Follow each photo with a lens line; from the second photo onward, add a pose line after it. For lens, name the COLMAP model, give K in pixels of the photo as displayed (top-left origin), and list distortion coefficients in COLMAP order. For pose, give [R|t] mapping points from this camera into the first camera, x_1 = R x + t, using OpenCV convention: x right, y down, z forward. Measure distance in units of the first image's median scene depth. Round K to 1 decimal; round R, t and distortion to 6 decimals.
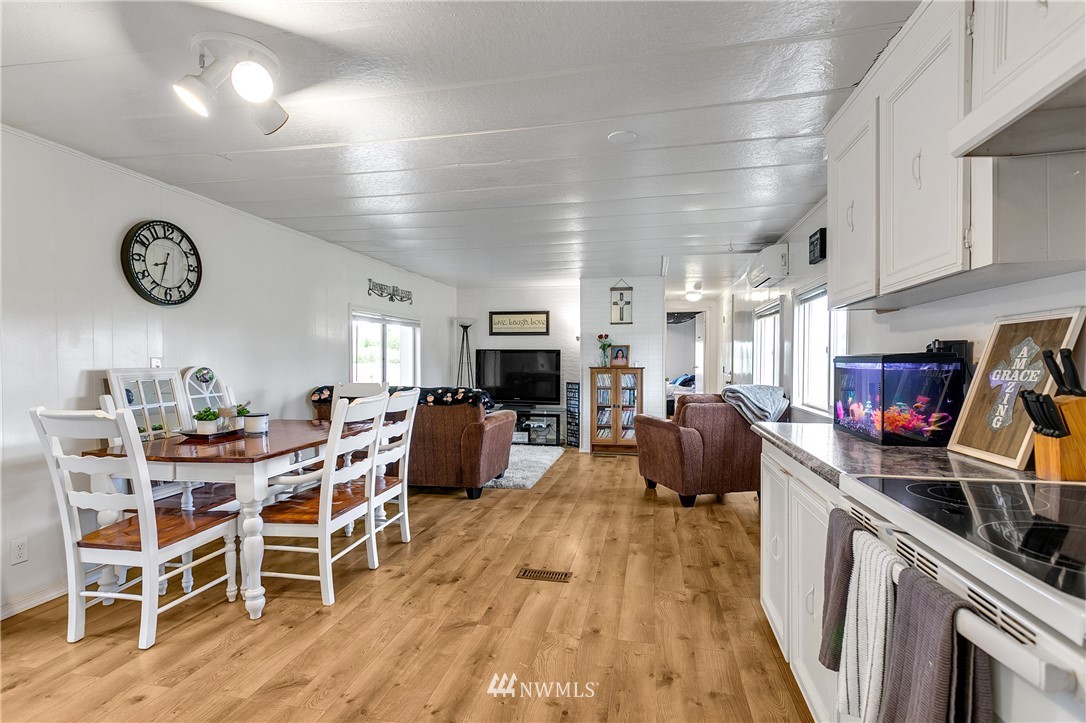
lens RADIAL K [[525.1, 0, 534.6], [0, 525.1, 369.9], [0, 0, 1]] dist [0.005593, 0.000674]
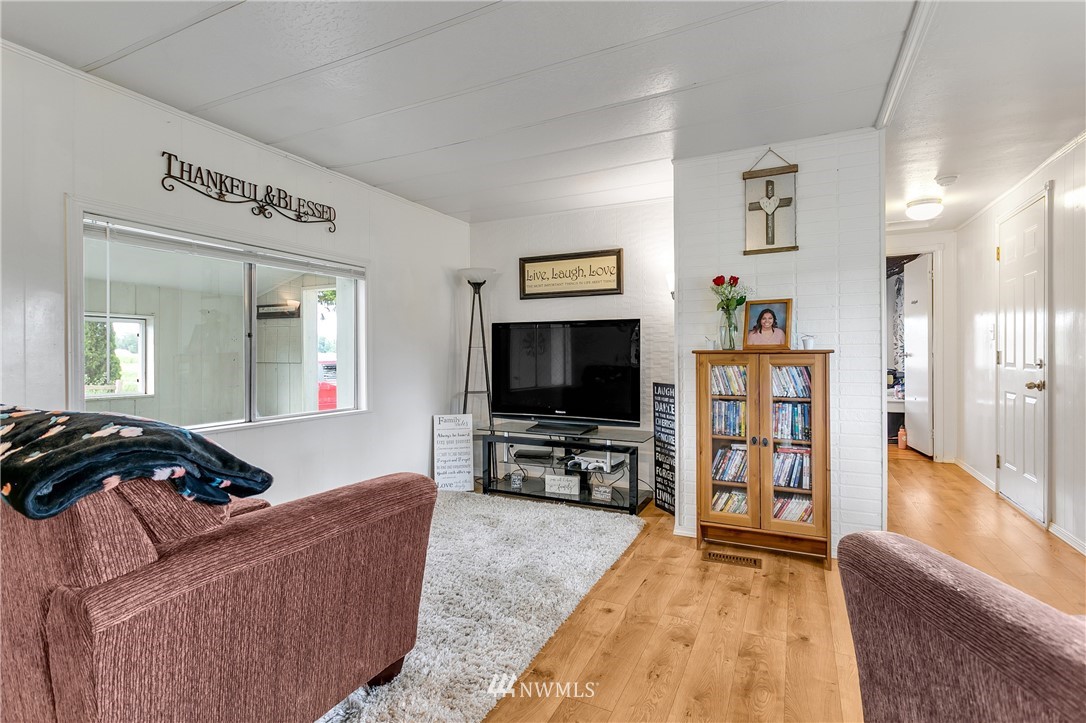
lens RADIAL K [[525.1, 0, 535.5], [0, 525.1, 354.6], [0, 0, 1]] dist [0.005593, 0.000674]
pose [[0.970796, -0.005136, -0.239853, 0.081215], [0.000837, 0.999837, -0.018025, 0.005803], [0.239906, 0.017297, 0.970642, 0.535895]]
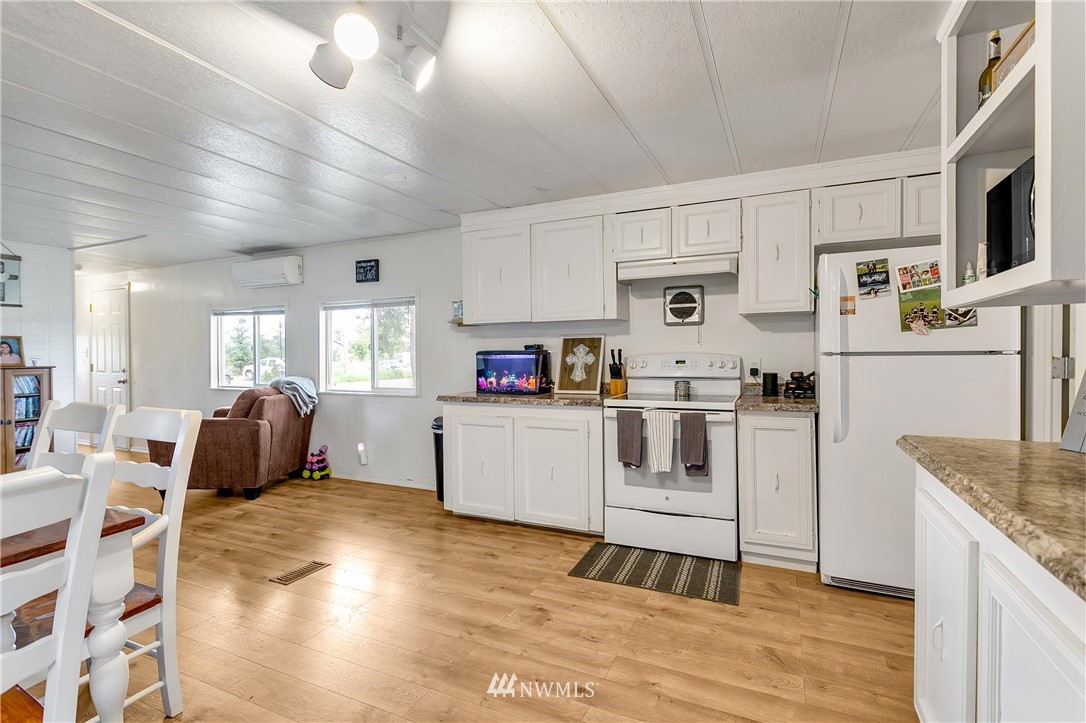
lens RADIAL K [[525.1, 0, 532.7], [0, 525.1, 358.1], [0, 0, 1]] dist [0.005593, 0.000674]
pose [[0.240447, -0.009183, 0.970619, -0.358202], [0.024297, 0.999699, 0.003439, -0.002365], [-0.970358, 0.022756, 0.240597, 0.139282]]
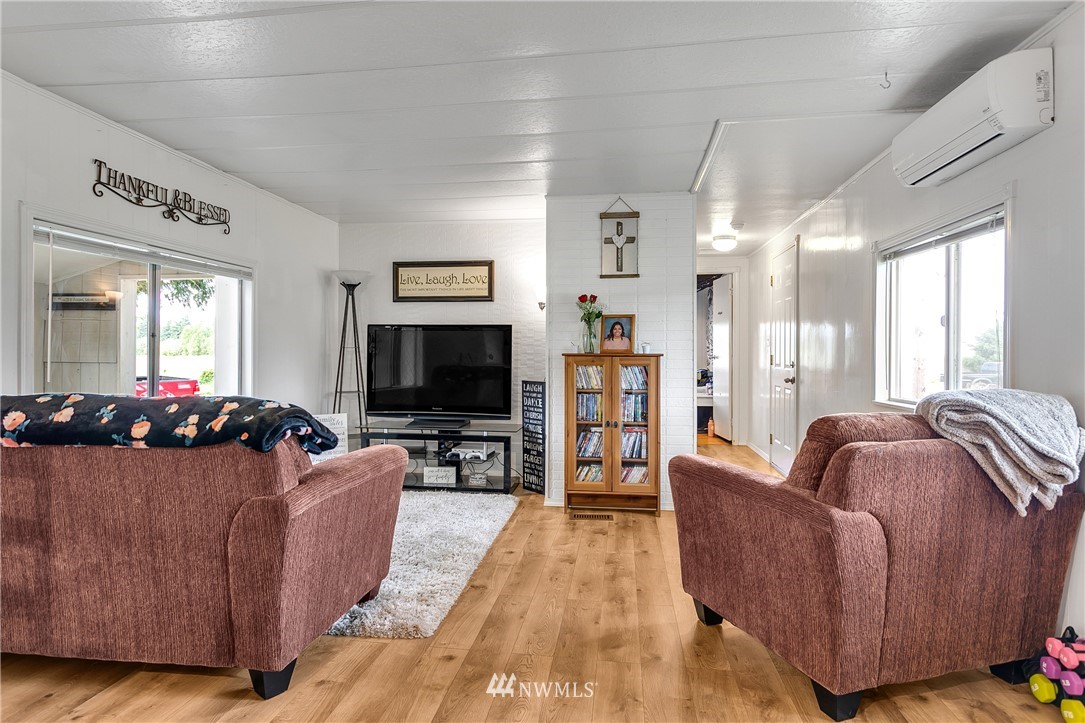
lens RADIAL K [[606.7, 0, 534.7], [0, 606.7, 351.8], [0, 0, 1]] dist [0.002440, 0.000224]
pose [[0.997200, 0.002479, 0.074740, 0.026804], [-0.000884, 0.999771, -0.021375, 0.006323], [-0.074776, 0.021249, 0.996974, 0.365044]]
